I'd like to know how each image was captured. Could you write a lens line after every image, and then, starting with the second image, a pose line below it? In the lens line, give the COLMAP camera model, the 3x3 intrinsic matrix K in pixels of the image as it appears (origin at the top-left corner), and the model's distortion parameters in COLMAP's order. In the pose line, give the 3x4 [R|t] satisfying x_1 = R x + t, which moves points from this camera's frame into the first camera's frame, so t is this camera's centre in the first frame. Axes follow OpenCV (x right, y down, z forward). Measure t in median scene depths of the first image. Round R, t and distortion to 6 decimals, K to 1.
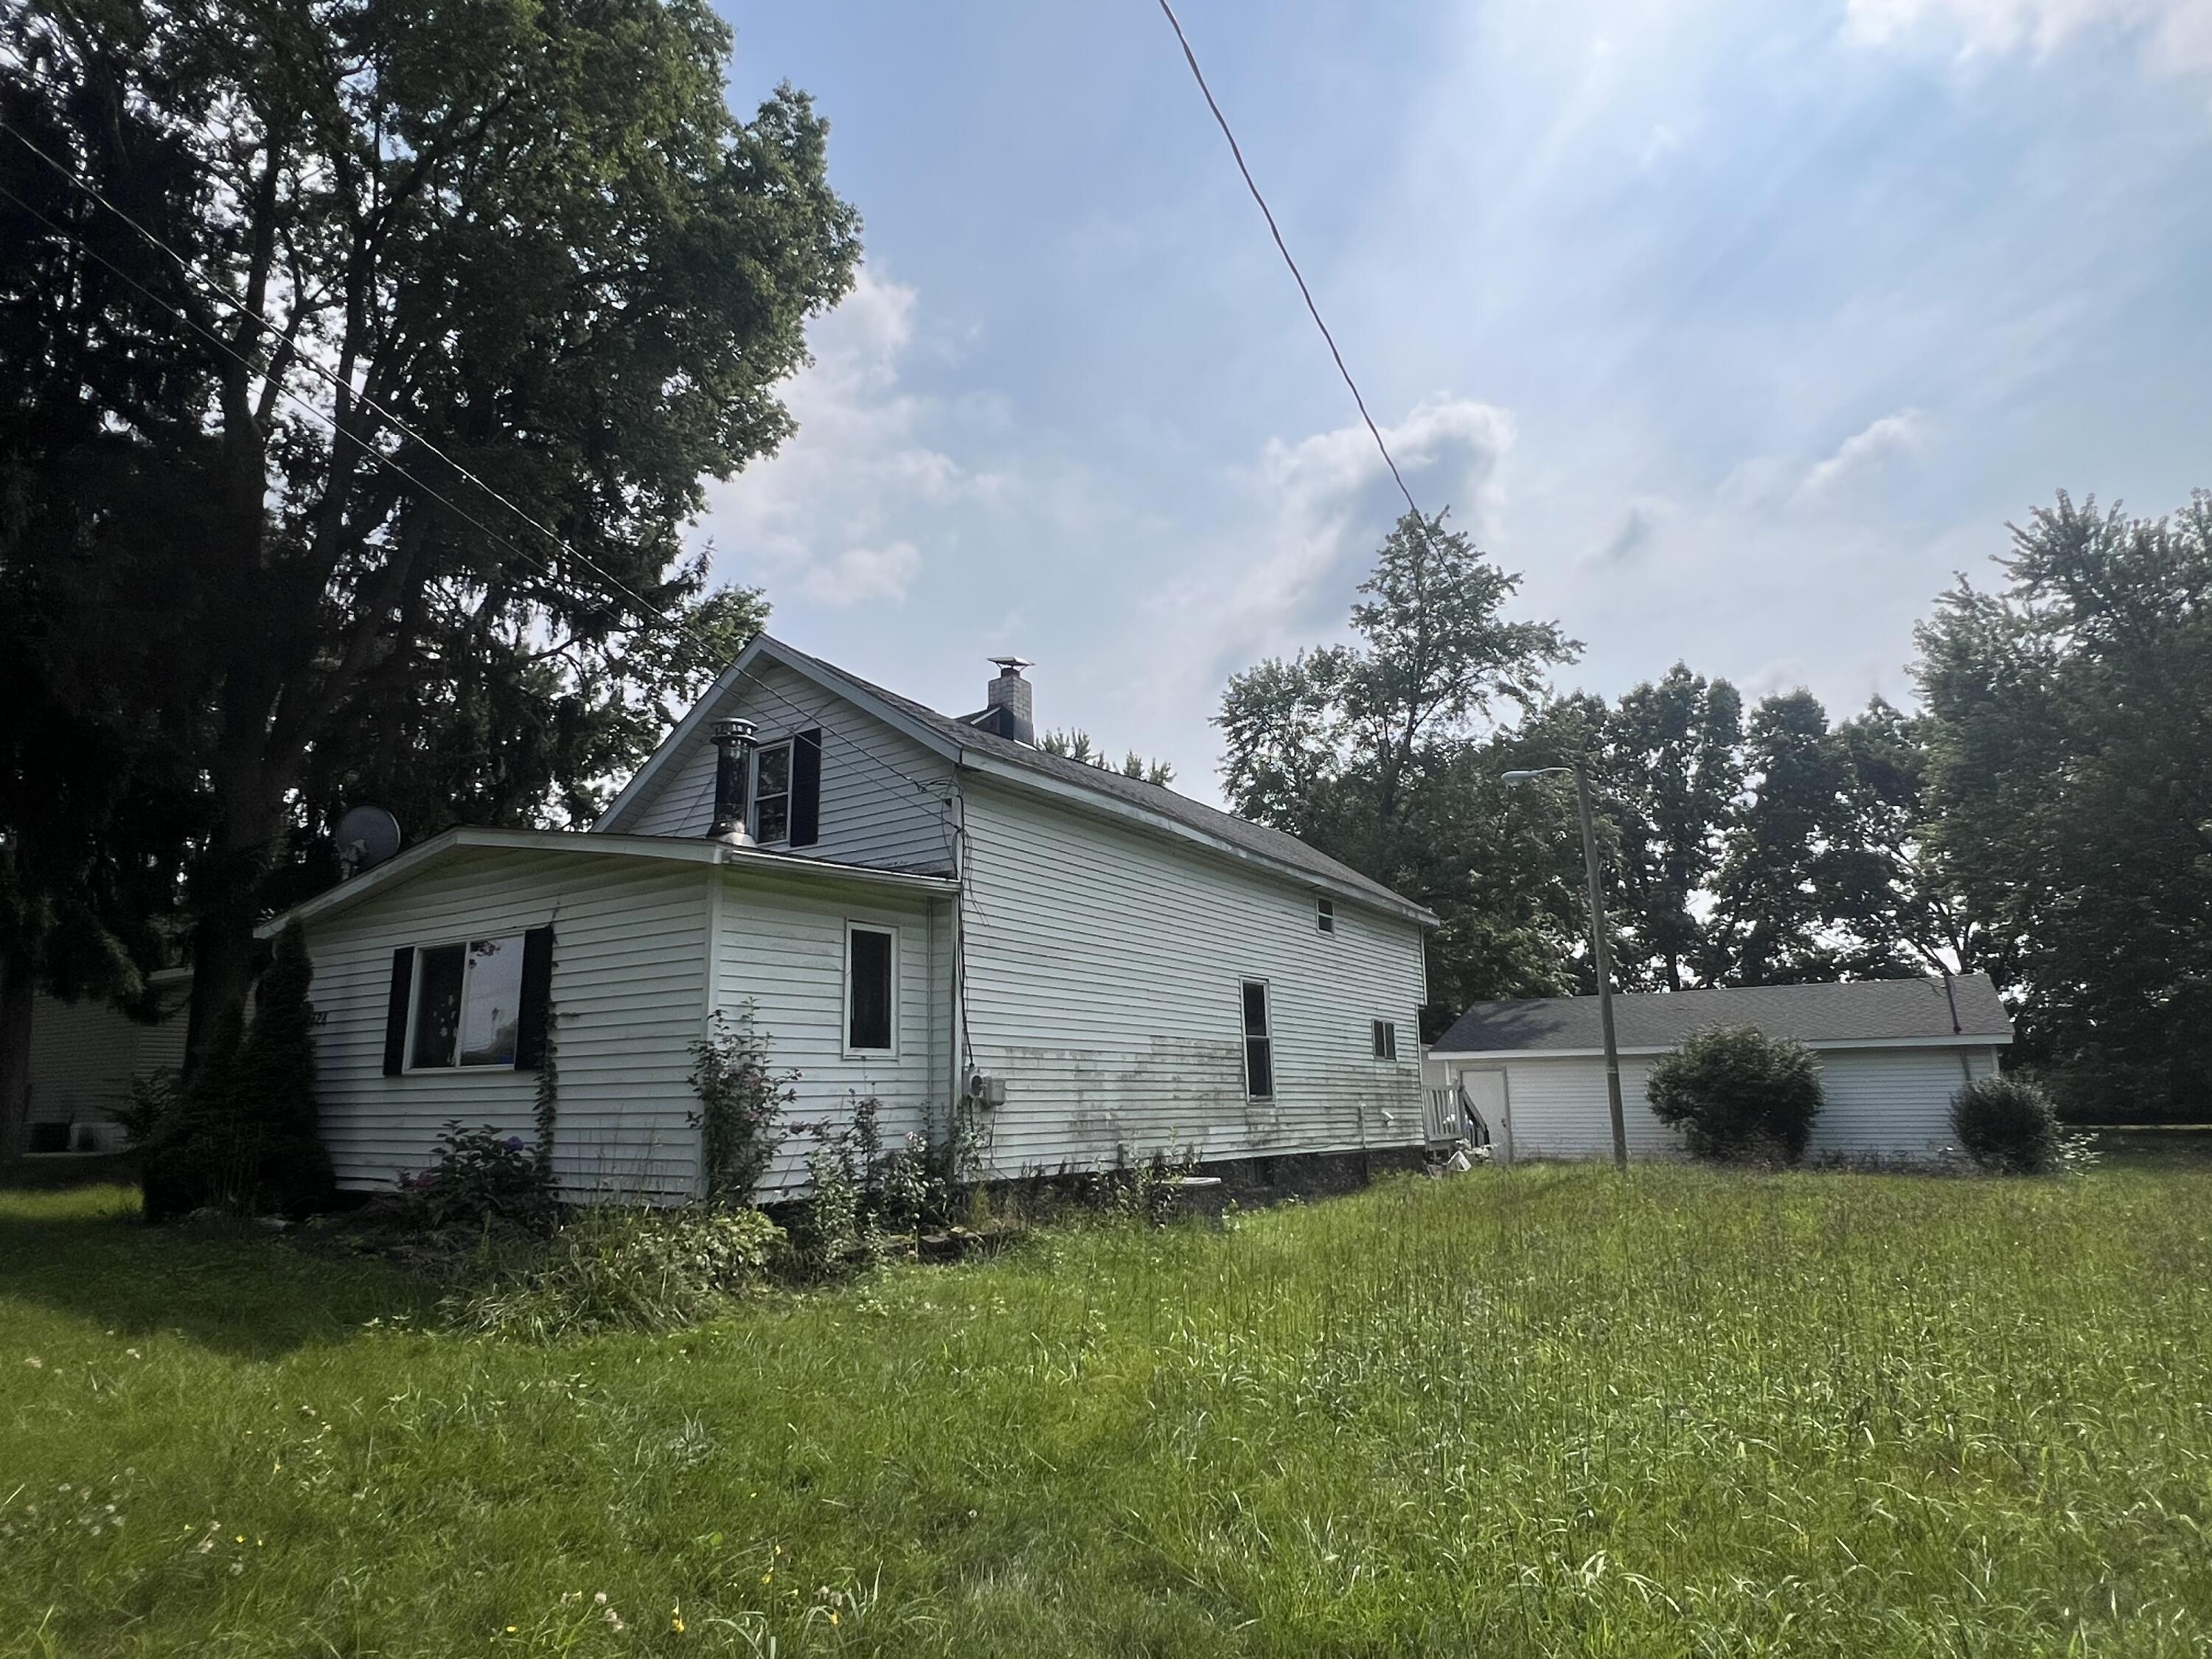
lens RADIAL K [[1238.7, 0, 1106.0], [0, 1238.7, 829.5], [0, 0, 1]] dist [0.000101, 0.001975]
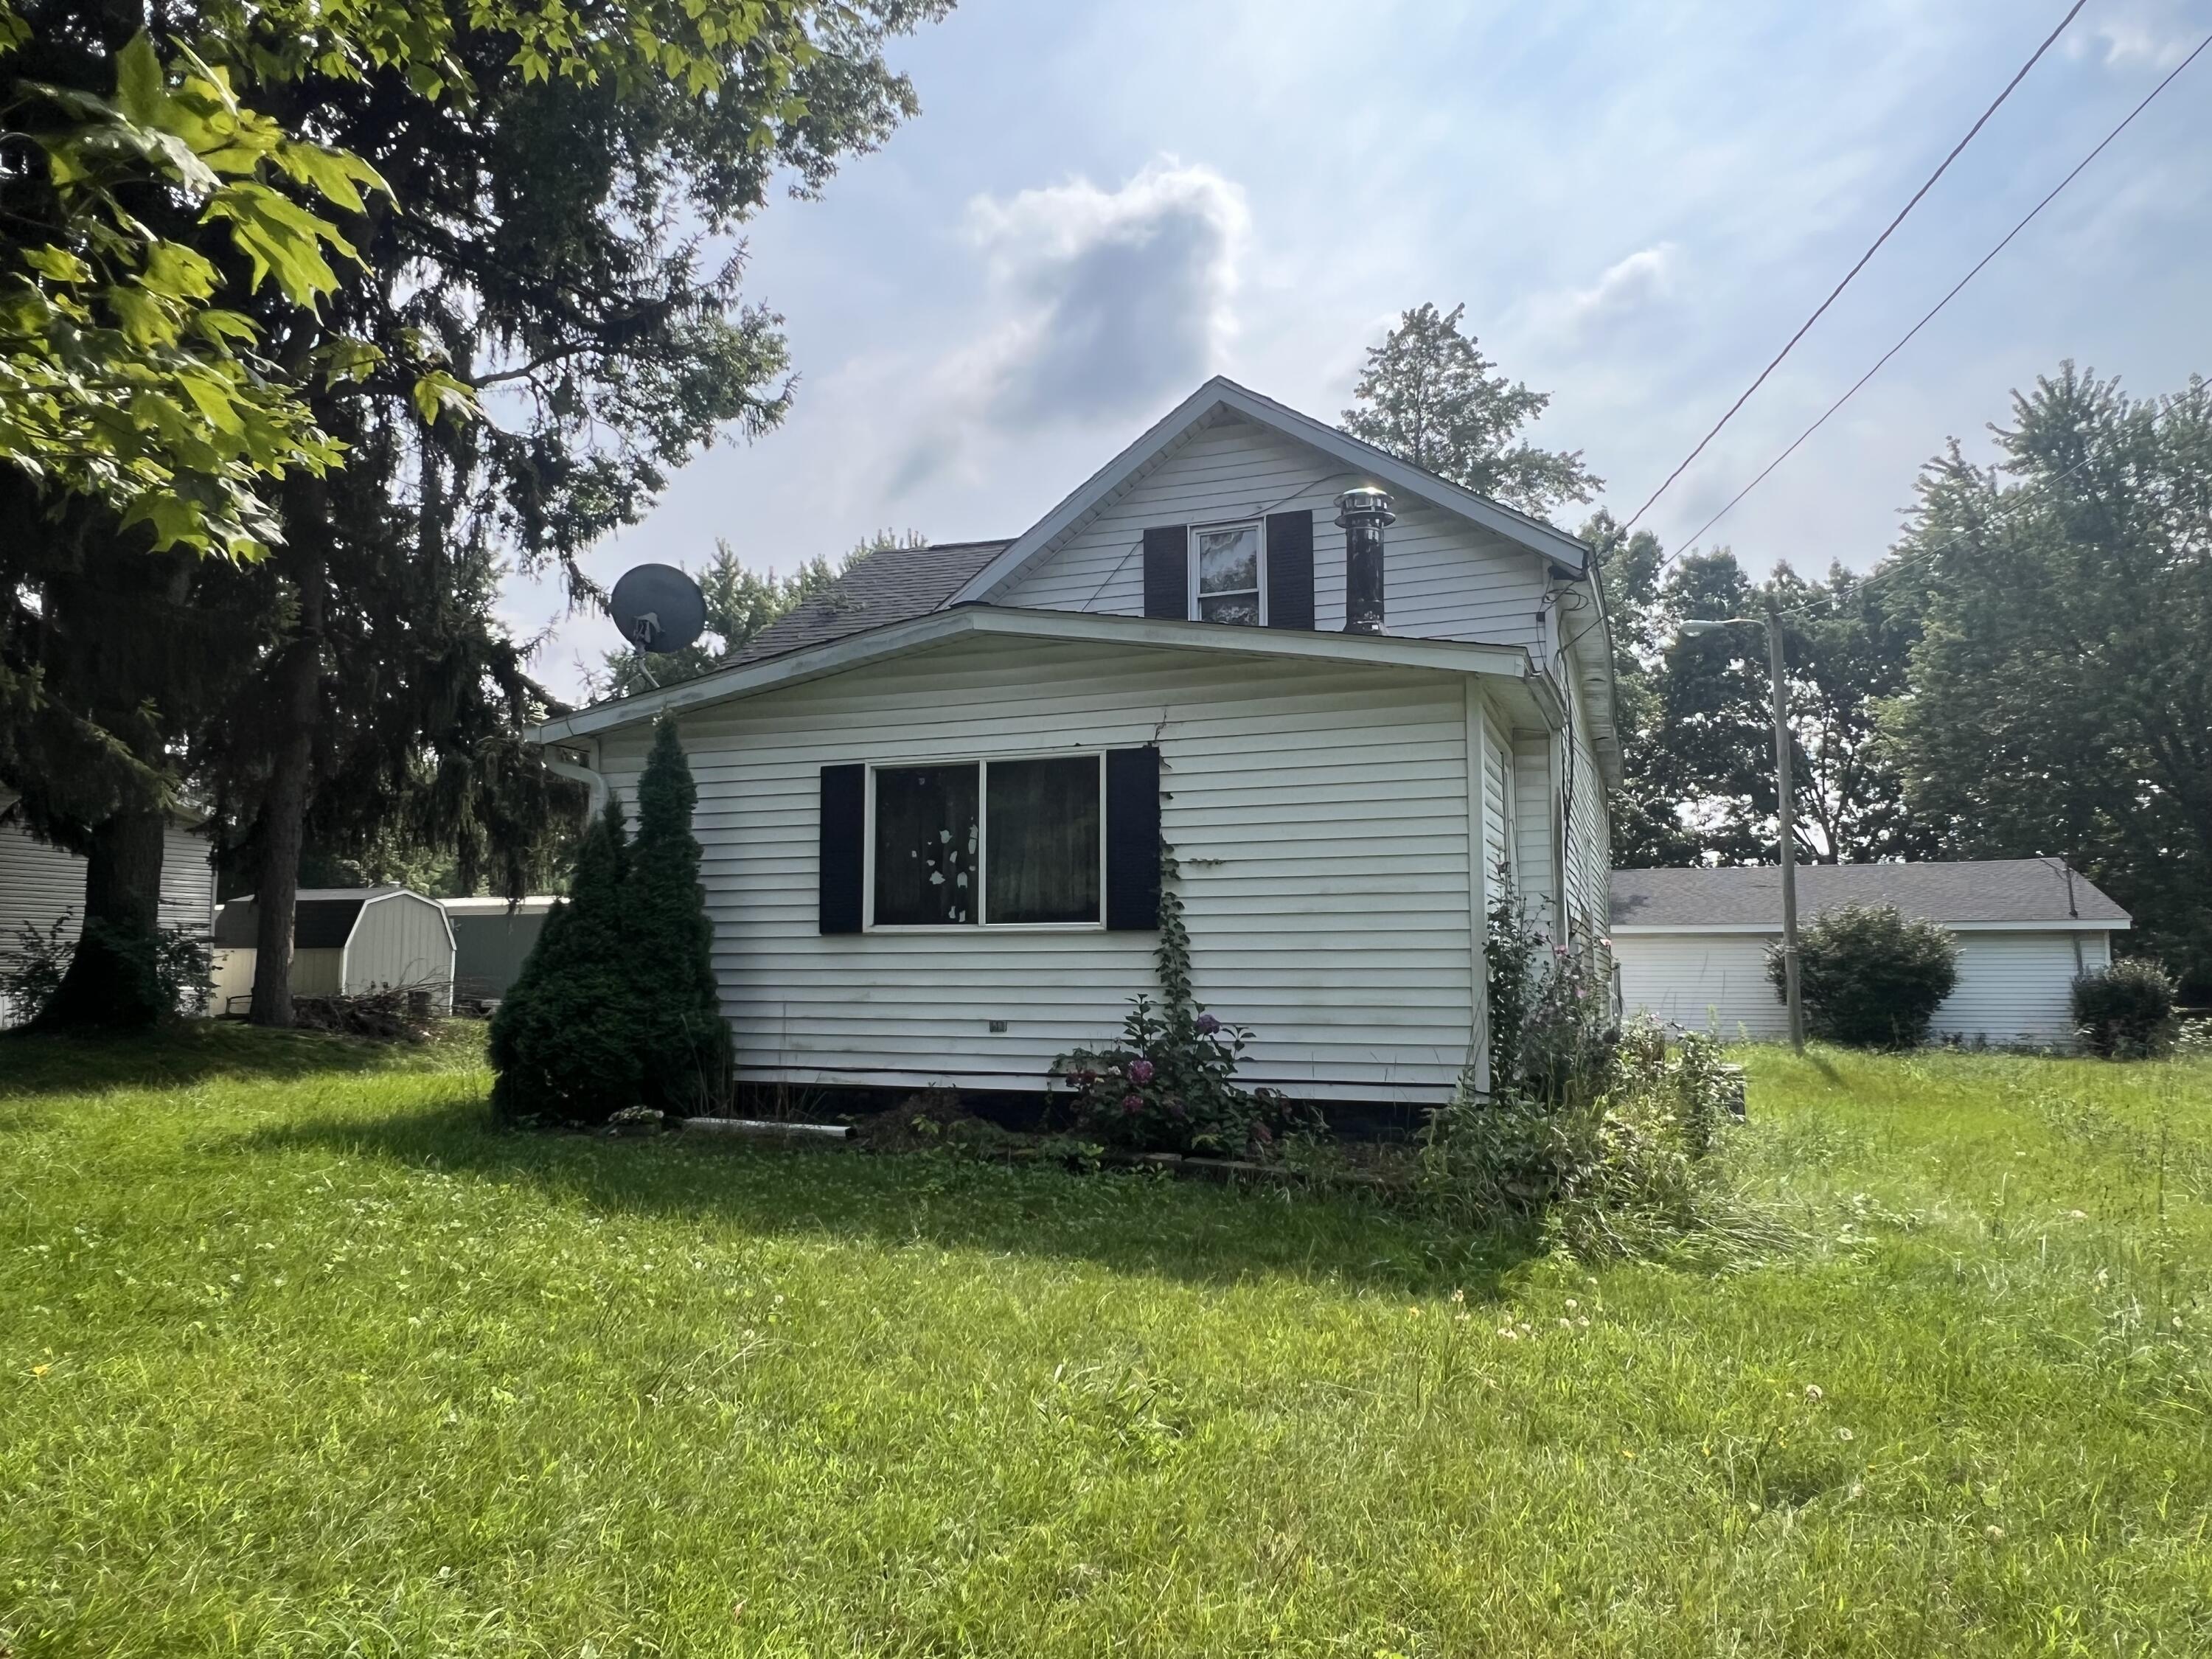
lens RADIAL K [[1431.4, 0, 1106.0], [0, 1431.4, 829.5], [0, 0, 1]] dist [-0.000223, -0.003450]
pose [[0.975552, 0.034411, 0.217058, -0.283975], [-0.059318, 0.992237, 0.109299, 0.014661], [-0.211612, -0.119502, 0.970020, 0.060777]]
